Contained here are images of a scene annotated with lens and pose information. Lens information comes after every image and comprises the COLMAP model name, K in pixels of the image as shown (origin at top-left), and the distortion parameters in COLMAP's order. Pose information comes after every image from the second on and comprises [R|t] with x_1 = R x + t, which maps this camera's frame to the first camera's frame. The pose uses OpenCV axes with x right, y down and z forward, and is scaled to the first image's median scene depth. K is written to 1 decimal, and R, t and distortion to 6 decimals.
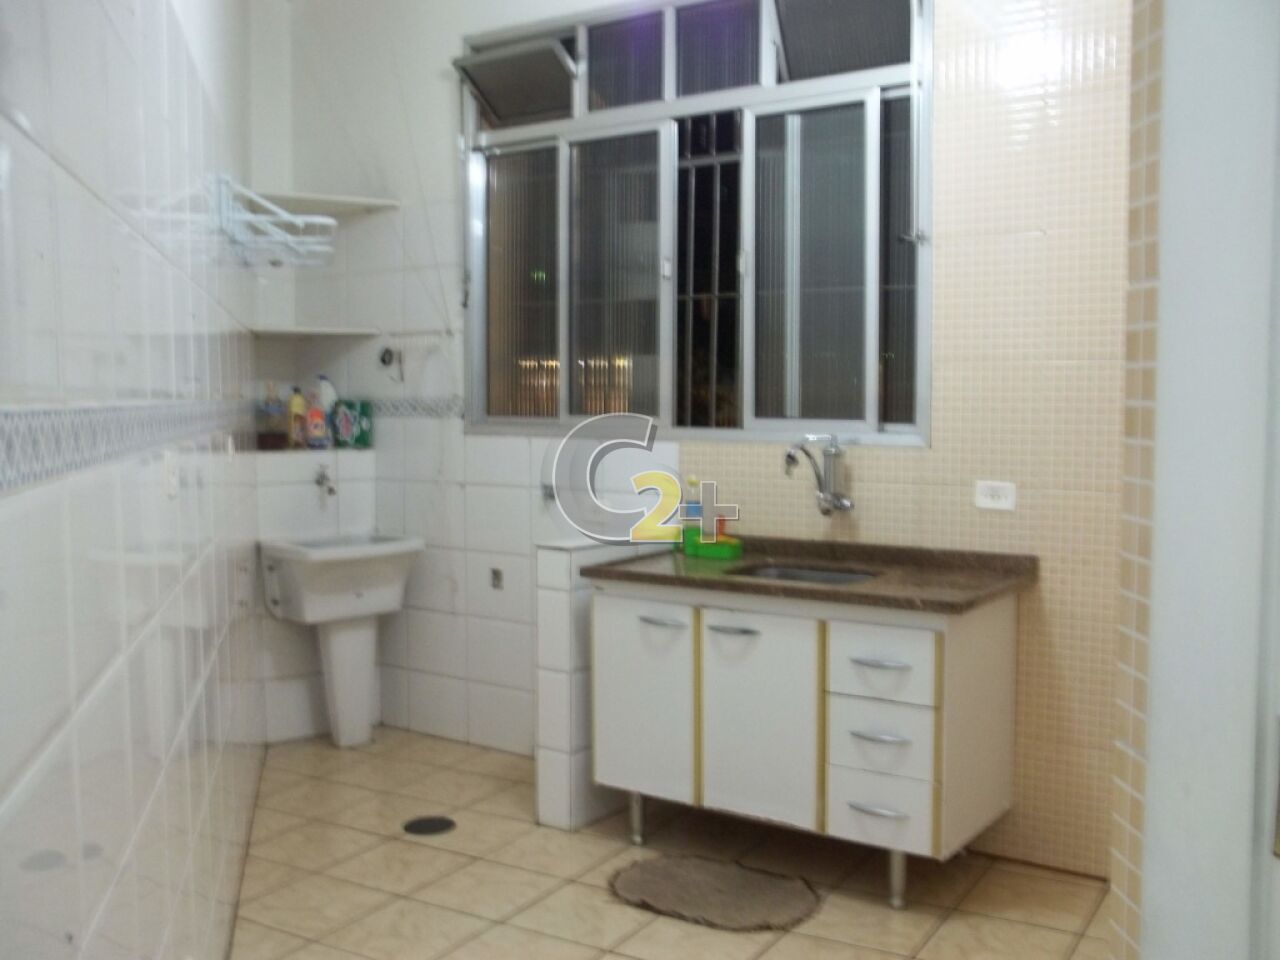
lens RADIAL K [[1241.9, 0, 640.4], [0, 1241.9, 478.0], [0, 0, 1]] dist [0.002651, 0.000857]
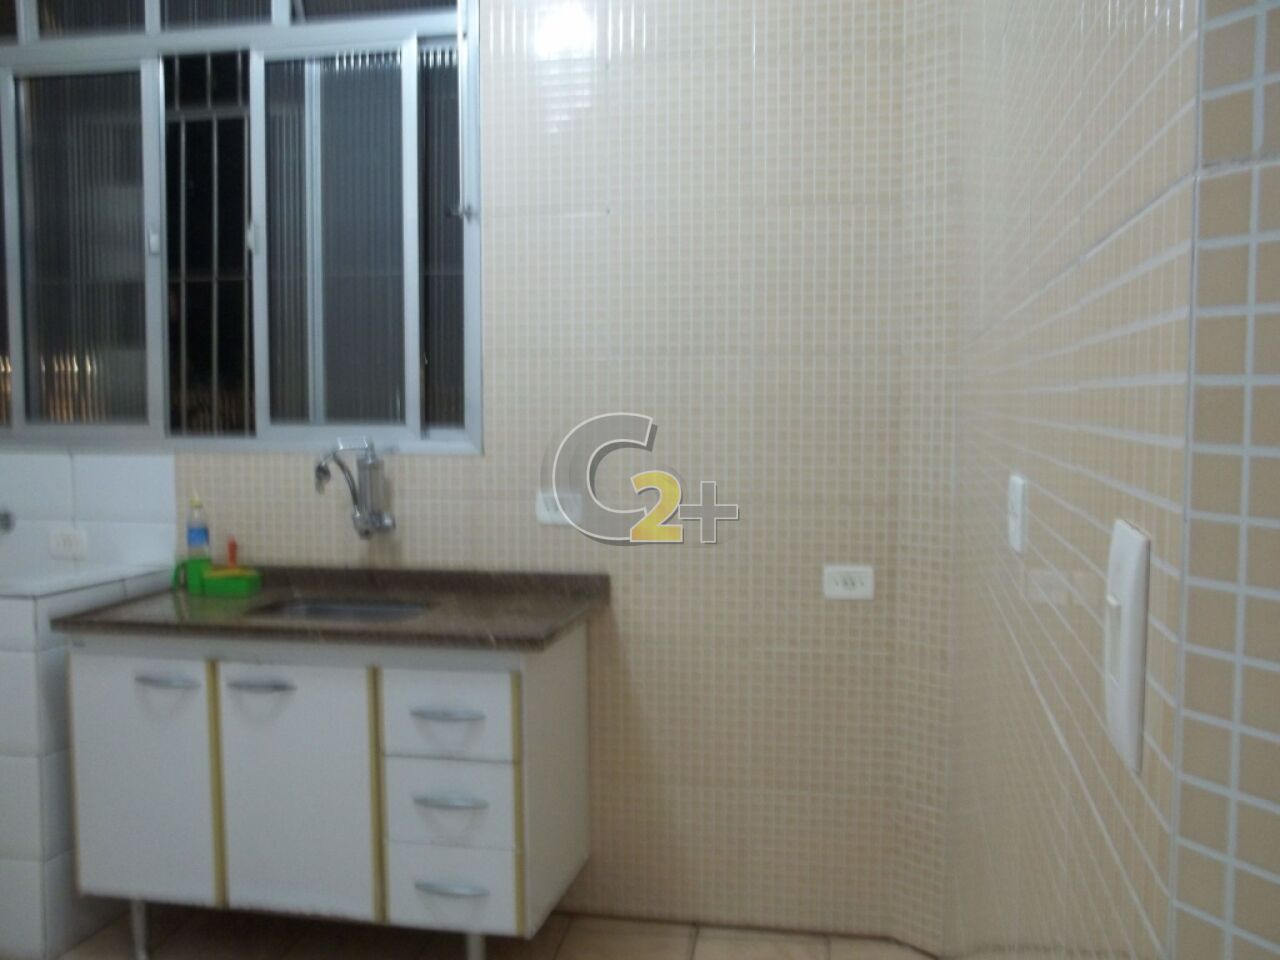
lens RADIAL K [[1253.2, 0, 638.2], [0, 1253.2, 502.7], [0, 0, 1]] dist [-0.129536, 0.235889]
pose [[0.919084, -0.029312, 0.392970, -0.011347], [0.025178, 0.999560, 0.015670, -0.002021], [-0.393257, -0.004508, 0.919418, 0.152833]]
